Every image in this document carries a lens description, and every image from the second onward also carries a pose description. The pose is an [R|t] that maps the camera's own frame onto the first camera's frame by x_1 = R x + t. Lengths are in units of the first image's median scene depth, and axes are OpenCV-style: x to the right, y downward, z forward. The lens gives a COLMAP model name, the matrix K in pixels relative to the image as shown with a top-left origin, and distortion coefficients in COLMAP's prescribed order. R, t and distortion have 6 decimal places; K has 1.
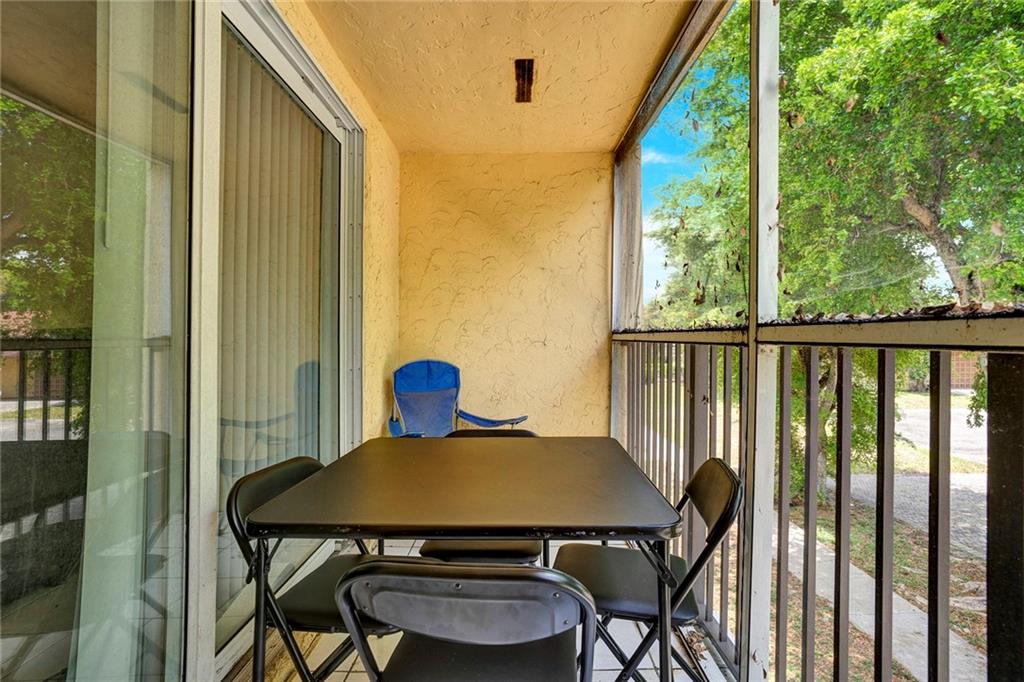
lens RADIAL K [[507.1, 0, 512.7], [0, 507.1, 366.7], [0, 0, 1]] dist [-0.089884, 0.057213]
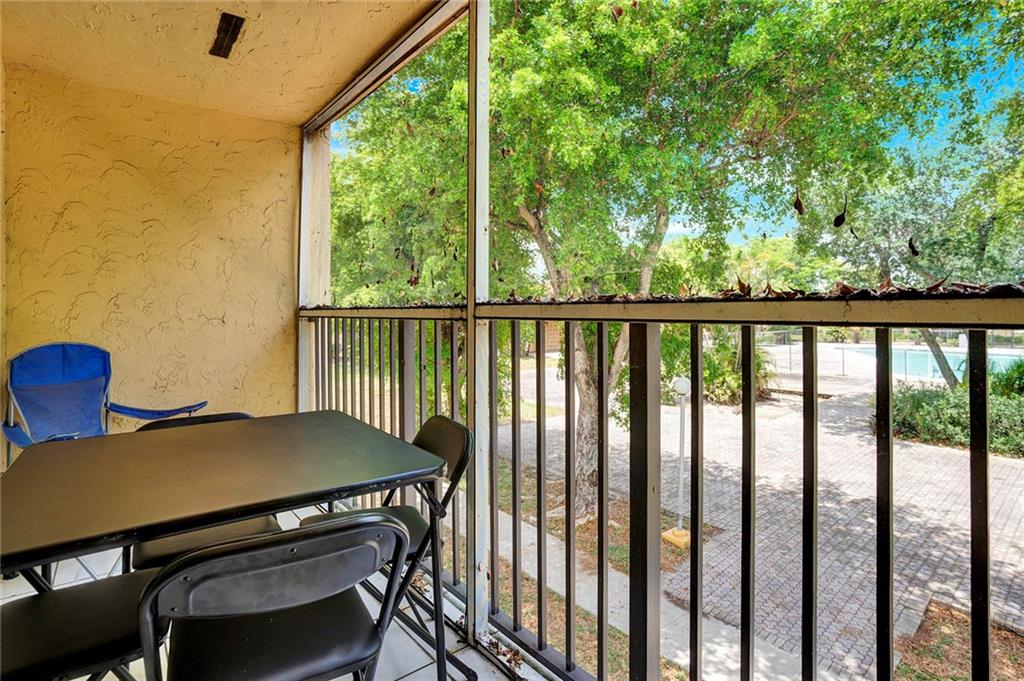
lens RADIAL K [[509.3, 0, 512.8], [0, 509.3, 347.9], [0, 0, 1]] dist [-0.072333, 0.029574]
pose [[0.777198, -0.039020, 0.628045, -0.103476], [0.033124, 0.999229, 0.021090, 0.001548], [-0.628384, 0.004412, 0.777891, -0.029112]]
